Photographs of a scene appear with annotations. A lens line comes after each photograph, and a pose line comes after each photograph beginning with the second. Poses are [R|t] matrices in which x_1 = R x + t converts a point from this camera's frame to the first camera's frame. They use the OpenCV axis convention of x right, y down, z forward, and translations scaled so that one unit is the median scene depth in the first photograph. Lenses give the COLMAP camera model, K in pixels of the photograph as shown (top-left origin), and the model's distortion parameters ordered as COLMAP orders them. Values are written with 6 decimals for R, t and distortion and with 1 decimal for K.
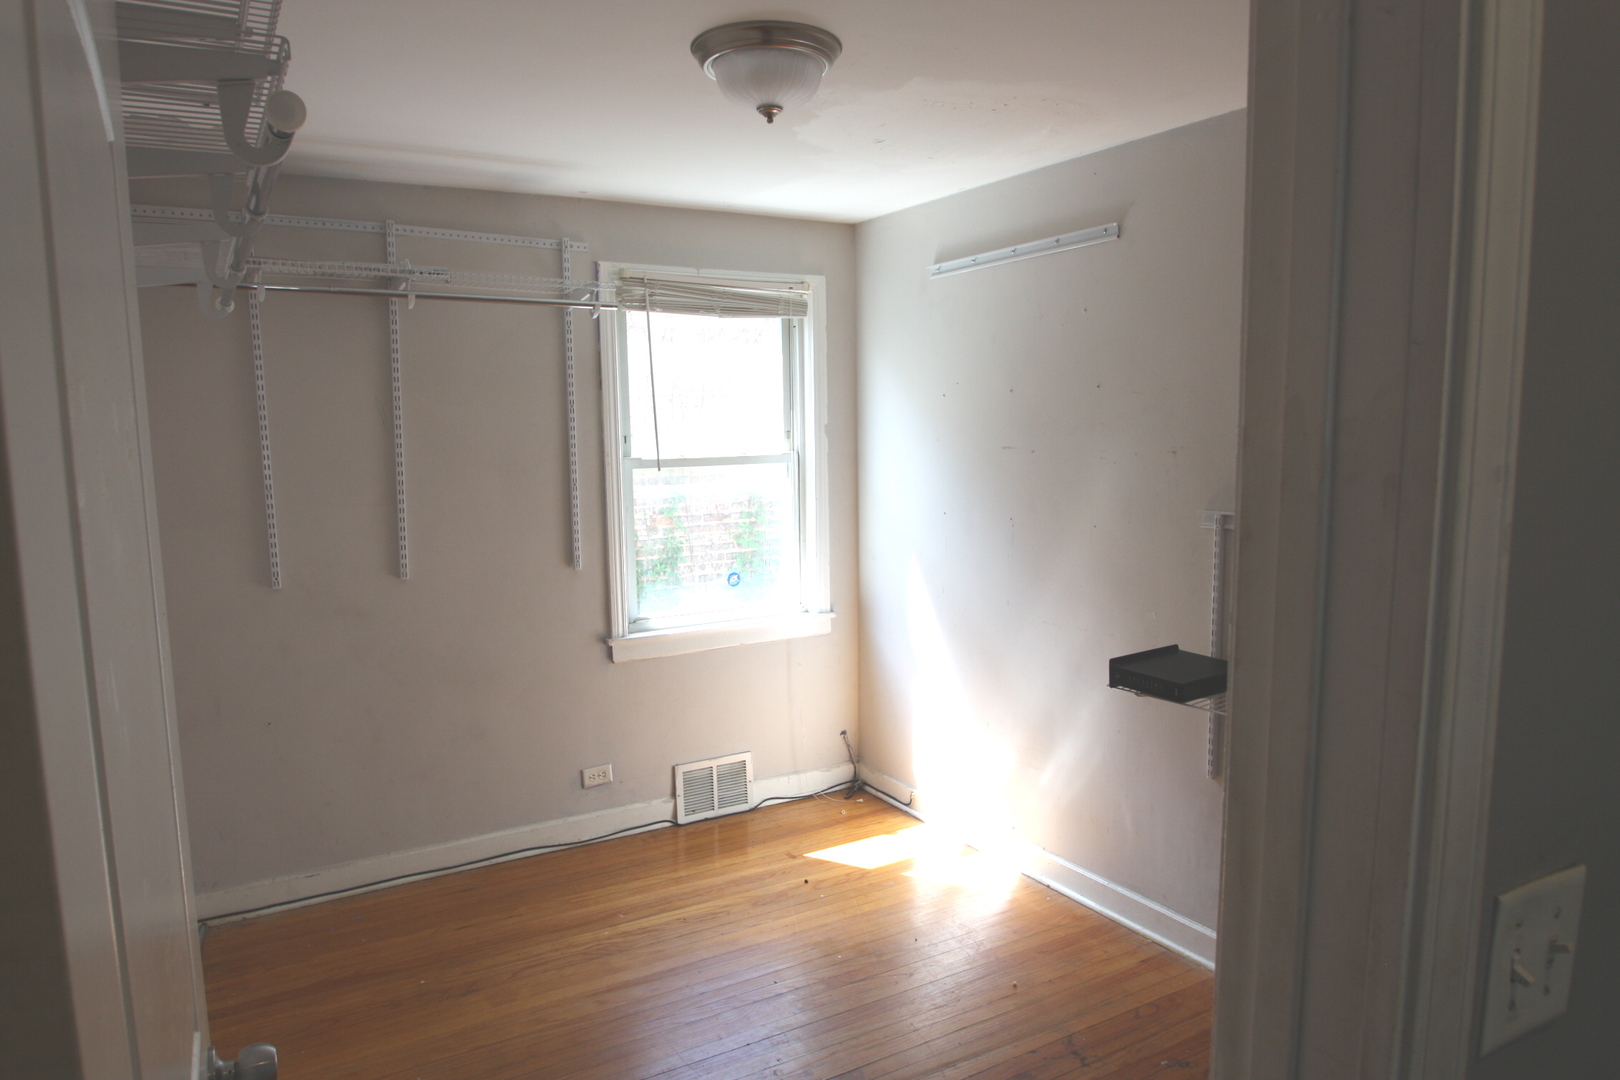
lens RADIAL K [[1045.8, 0, 803.3], [0, 1045.8, 555.4], [0, 0, 1]] dist [-0.030757, 0.001039]
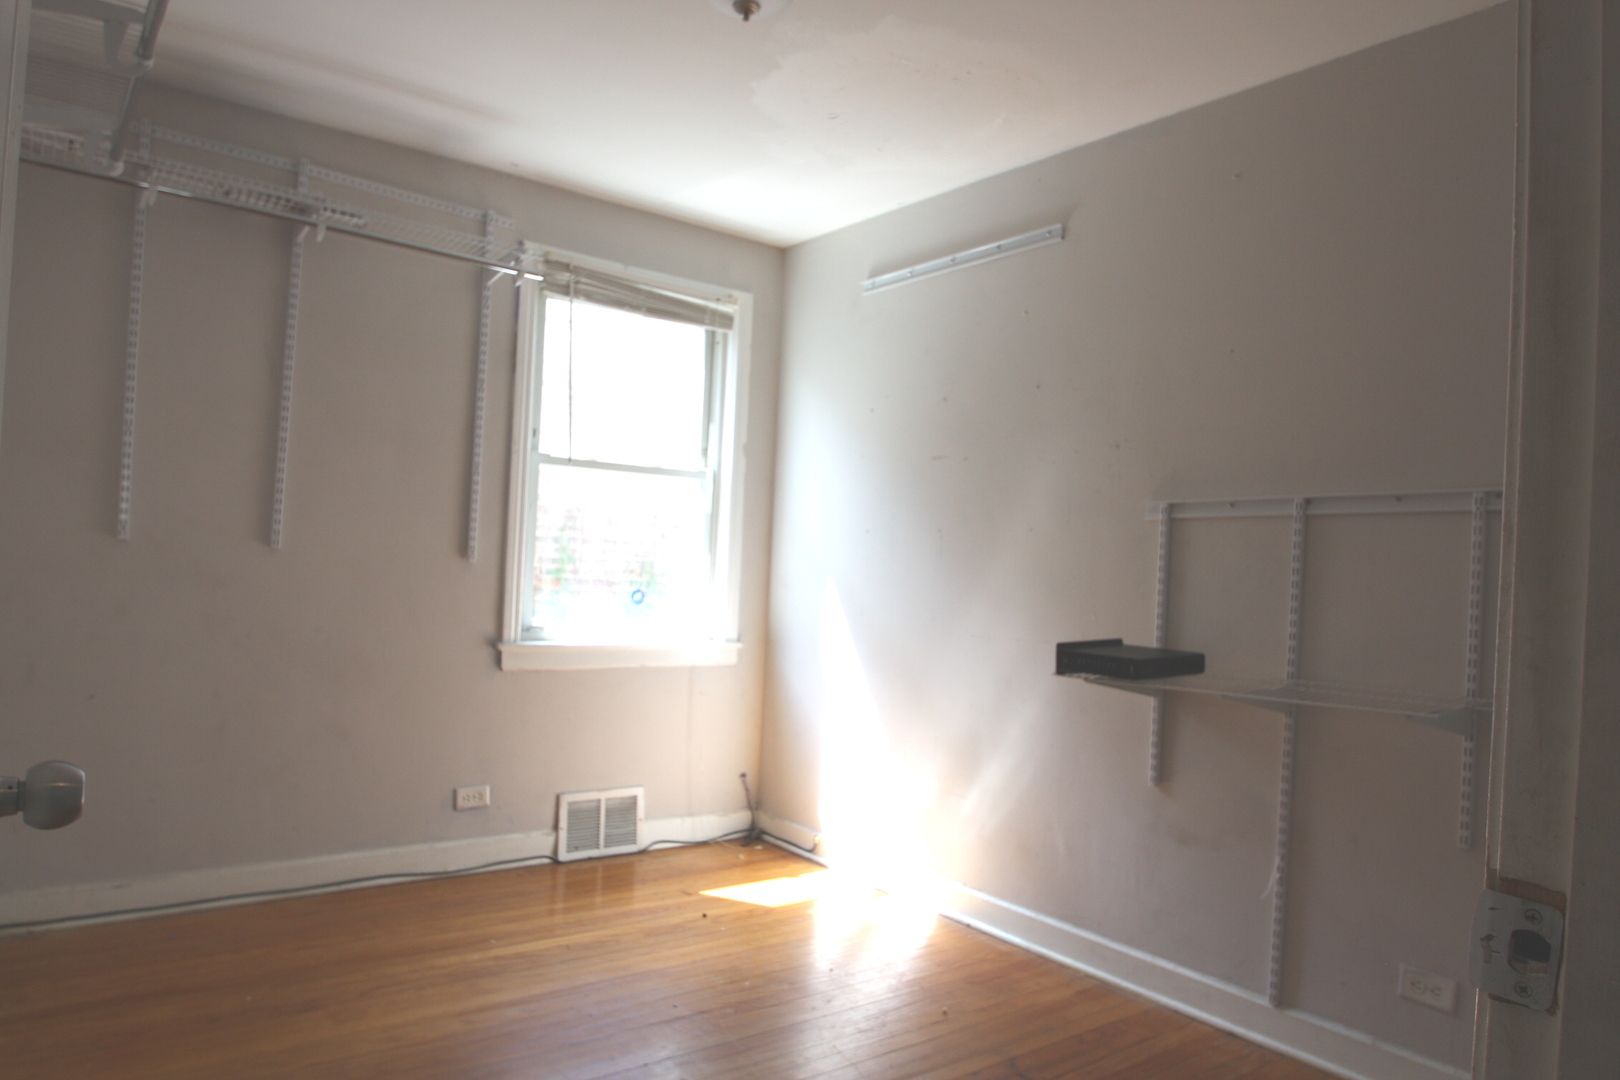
lens RADIAL K [[1045.8, 0, 809.8], [0, 1045.8, 534.5], [0, 0, 1]] dist [-0.030757, 0.001039]
pose [[0.991102, 0.062749, 0.117385, -0.033418], [-0.046677, 0.989750, -0.134970, 0.105968], [-0.124651, 0.128290, 0.983872, 0.066402]]
